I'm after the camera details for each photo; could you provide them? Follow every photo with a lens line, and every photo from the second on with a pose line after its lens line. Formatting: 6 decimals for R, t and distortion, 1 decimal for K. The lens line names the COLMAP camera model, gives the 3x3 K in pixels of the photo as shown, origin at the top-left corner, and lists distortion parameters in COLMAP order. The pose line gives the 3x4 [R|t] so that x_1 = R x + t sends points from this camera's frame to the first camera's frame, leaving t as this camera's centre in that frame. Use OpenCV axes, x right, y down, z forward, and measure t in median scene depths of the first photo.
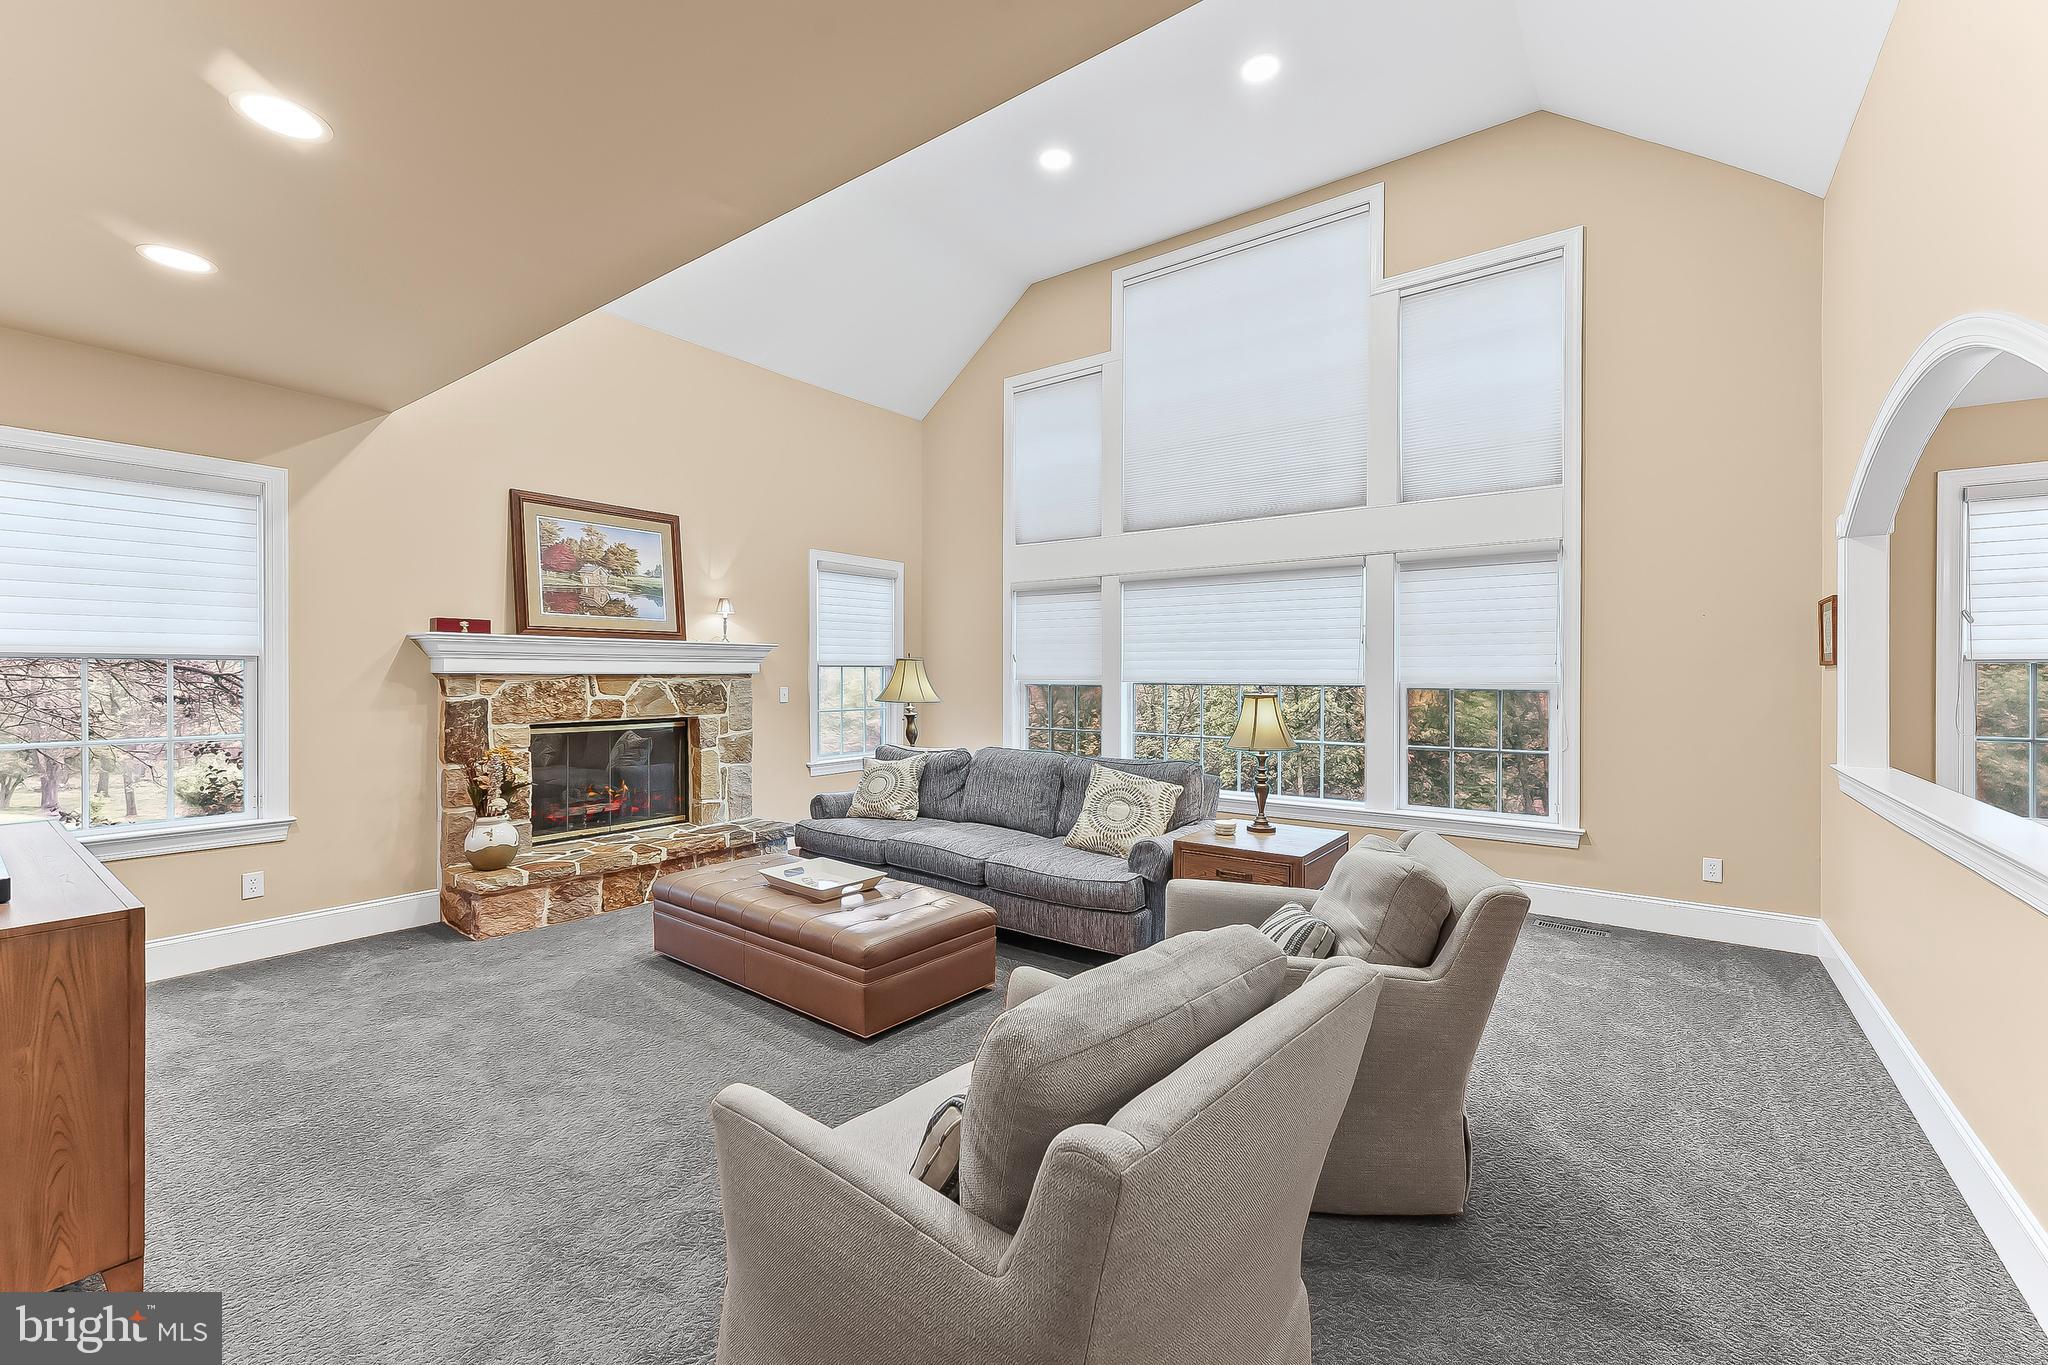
lens RADIAL K [[831.6, 0, 1007.5], [0, 831.6, 682.6], [0, 0, 1]] dist [0.004676, -0.000674]
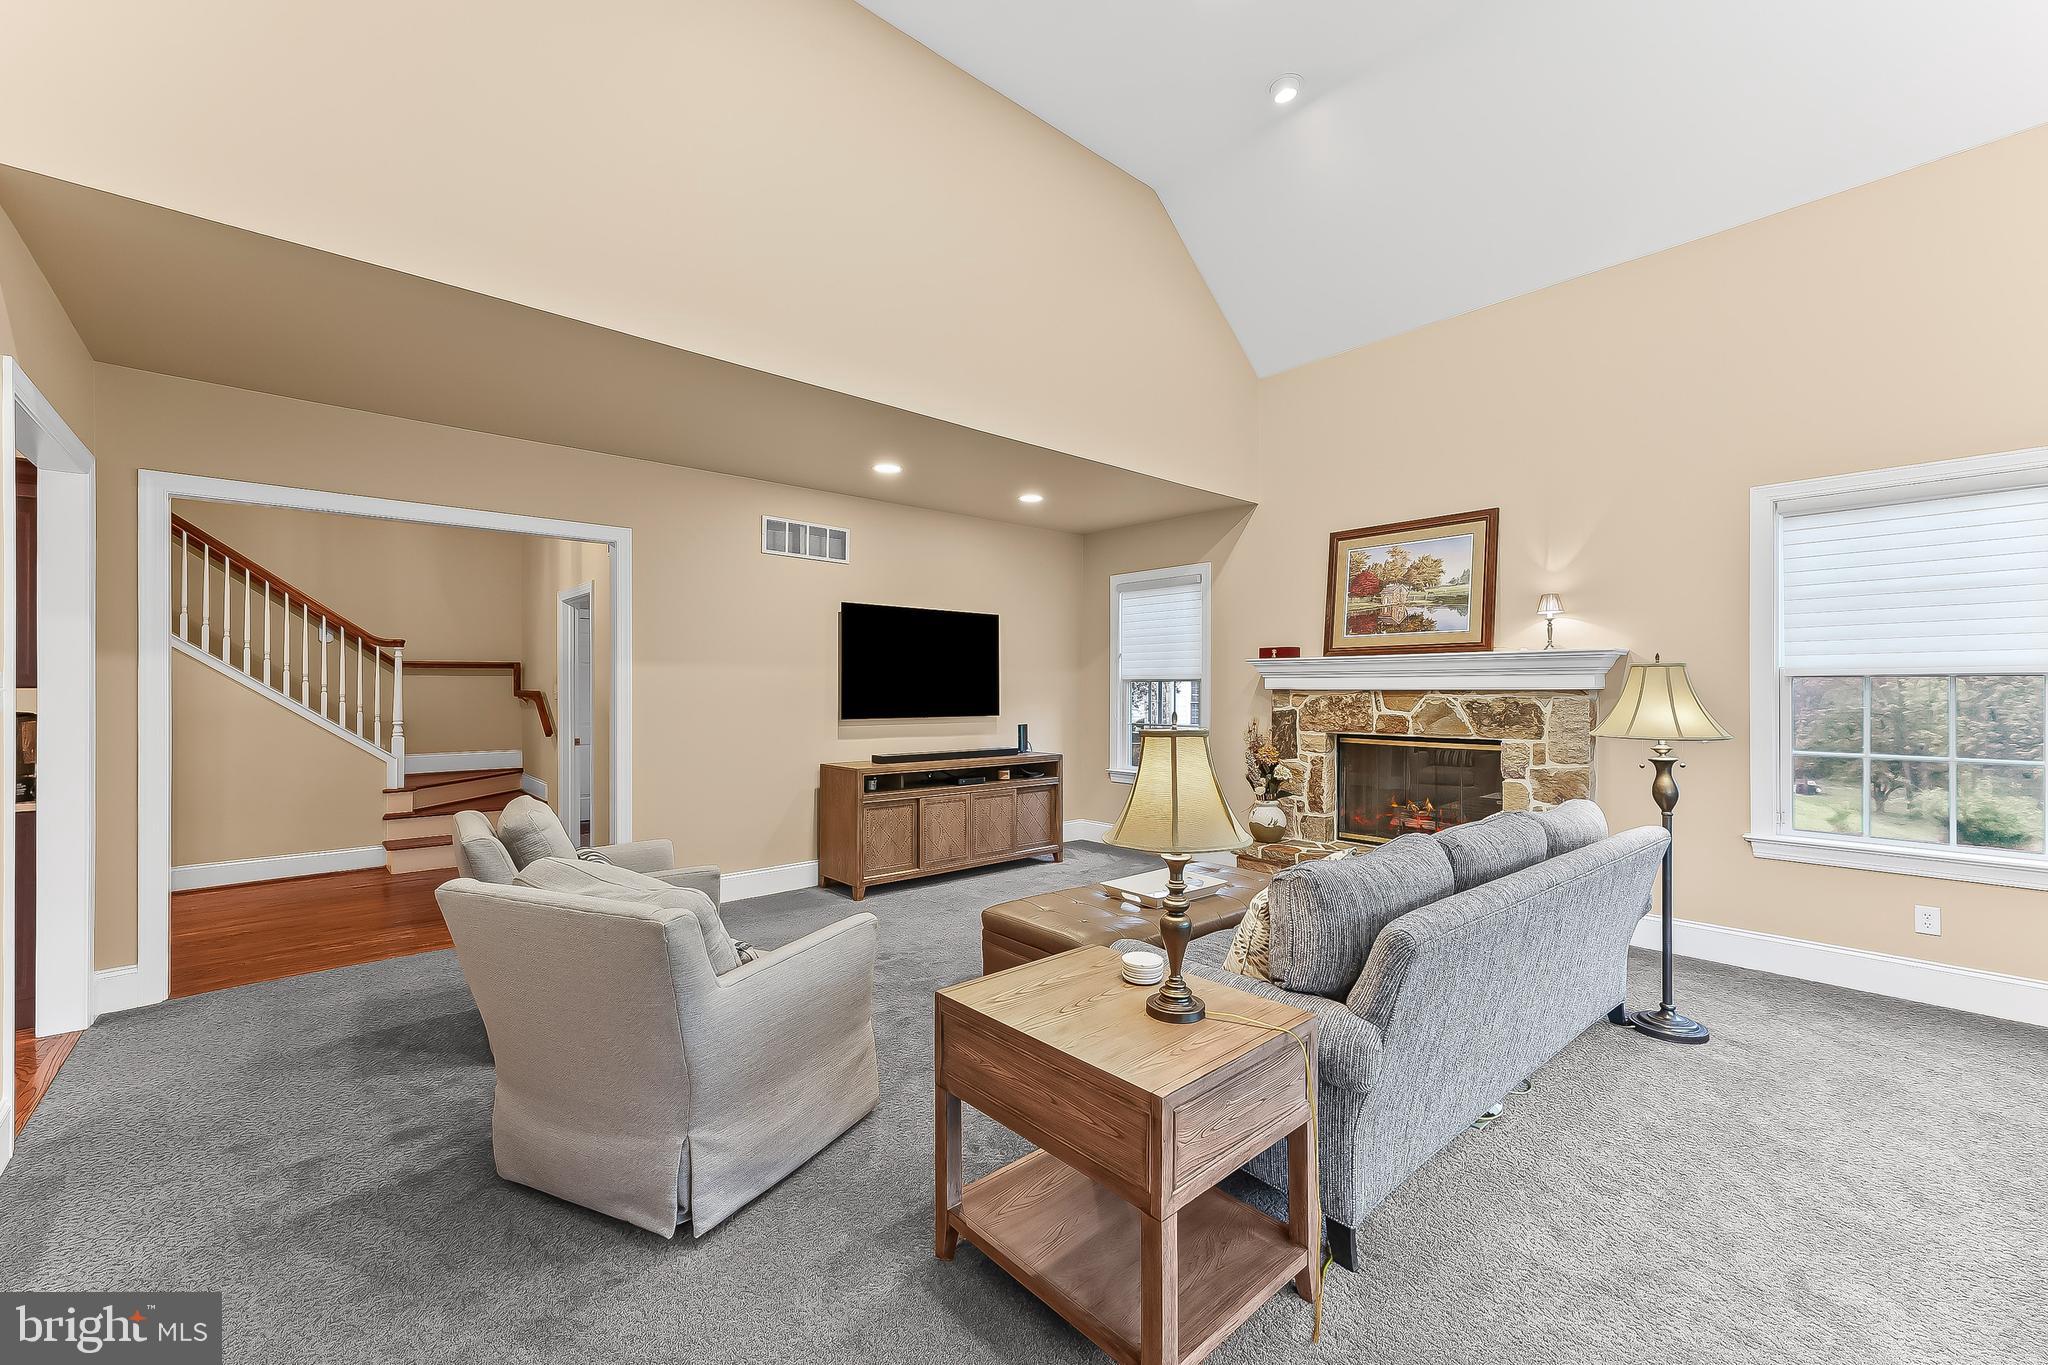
lens RADIAL K [[831.6, 0, 1015.3], [0, 831.6, 684.0], [0, 0, 1]] dist [0.004676, -0.000674]
pose [[-0.202907, -0.008365, -0.979162, 0.596318], [-0.012177, 0.999908, -0.006019, -0.005636], [0.979122, 0.010702, -0.202990, 0.737978]]
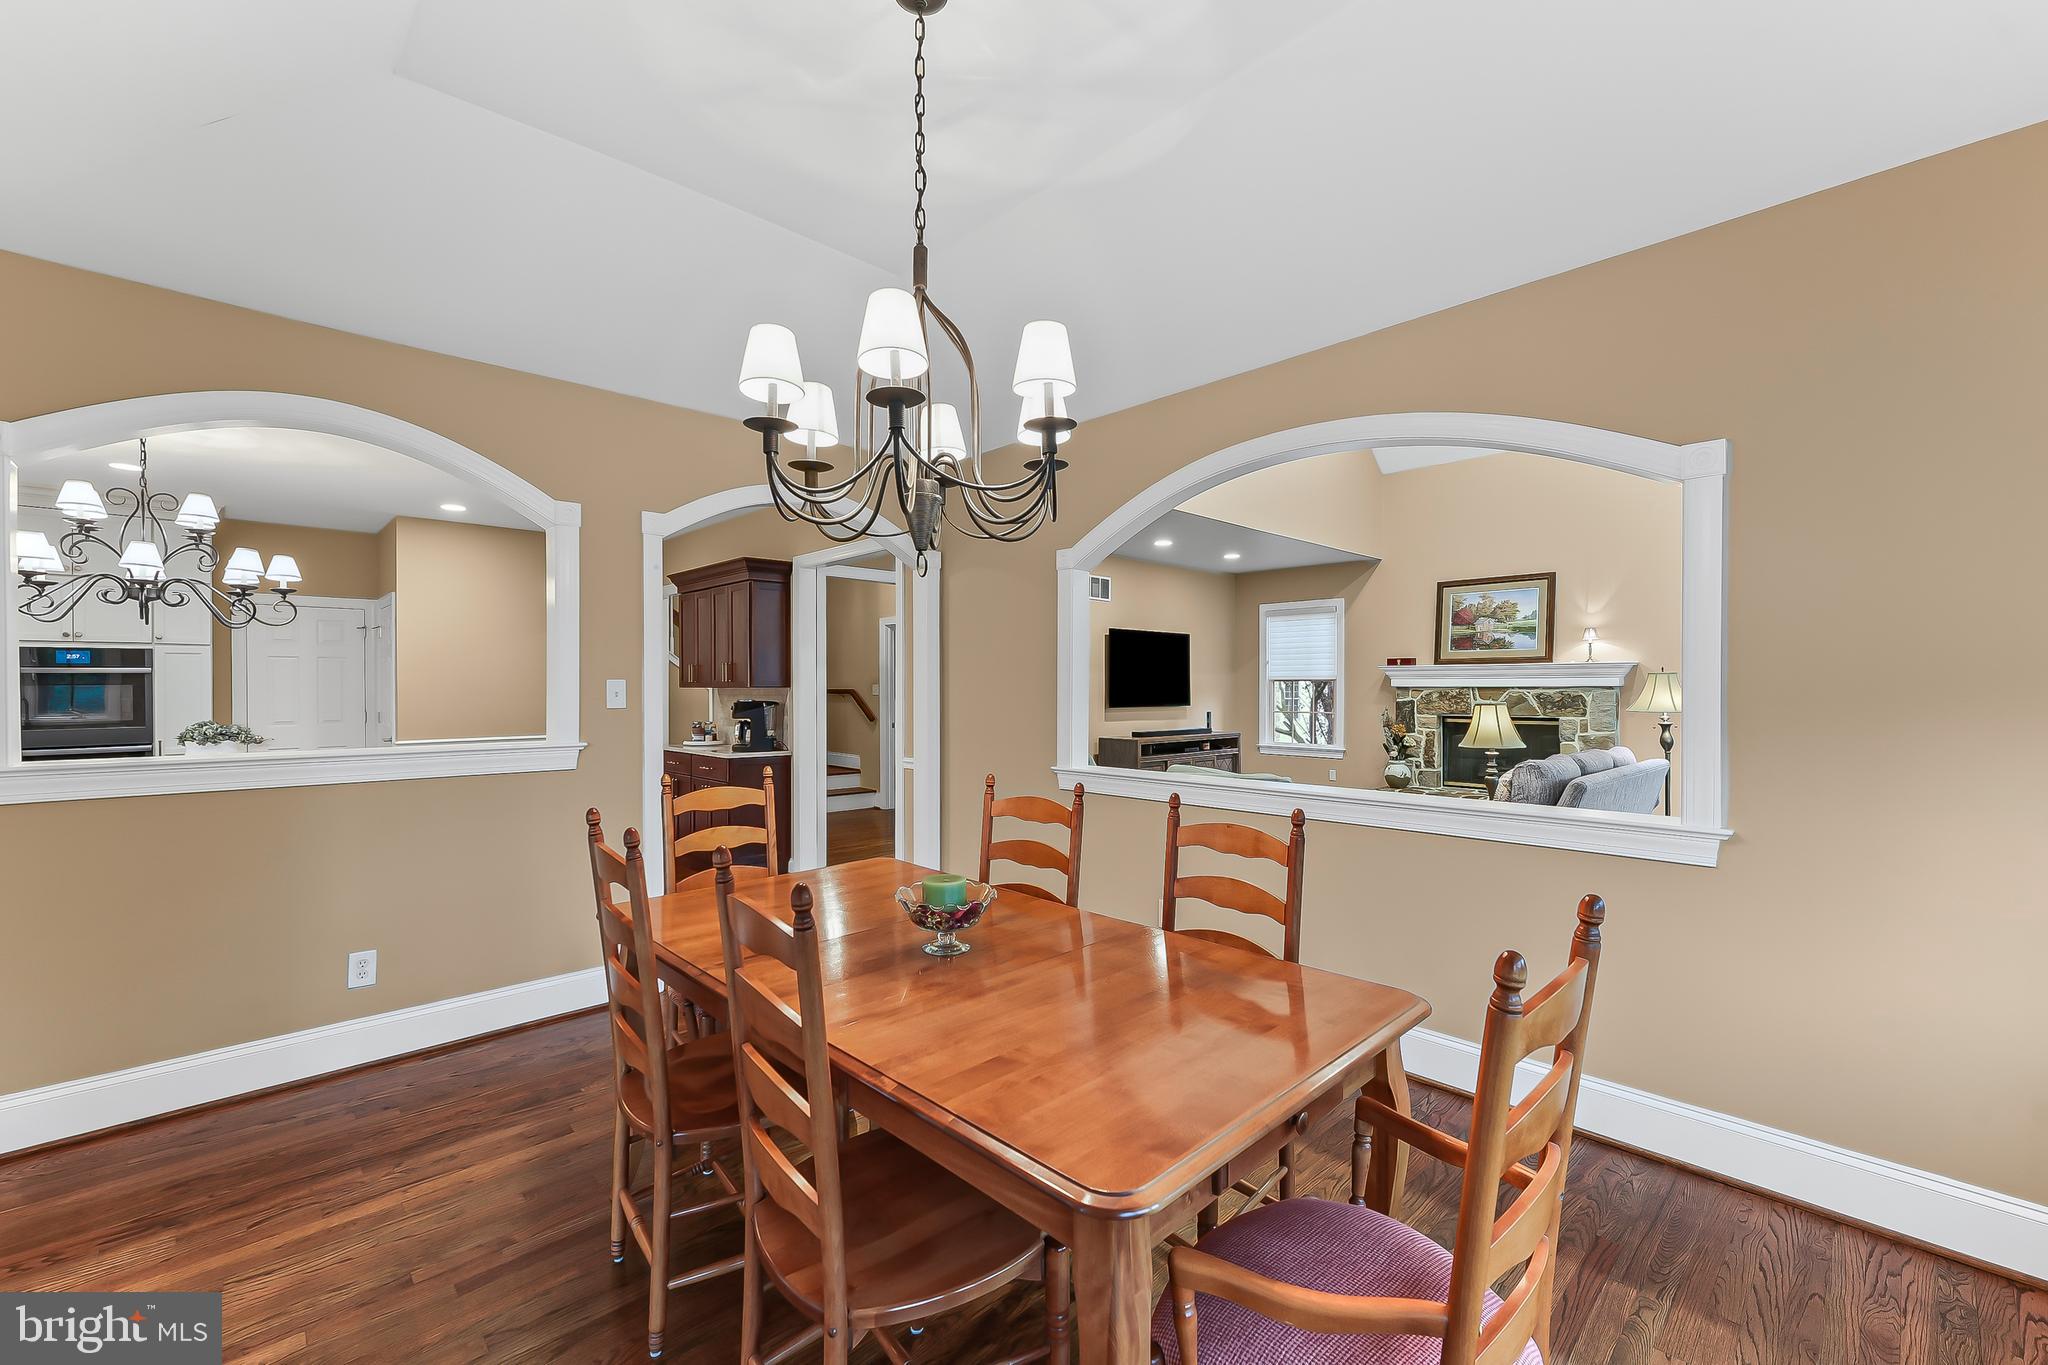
lens RADIAL K [[831.6, 0, 1016.0], [0, 831.6, 685.0], [0, 0, 1]] dist [0.004676, -0.000674]
pose [[-0.172145, -0.004061, -0.985063, 1.198879], [-0.009147, 0.999955, -0.002524, -0.001524], [0.985029, 0.008576, -0.172175, 0.387878]]
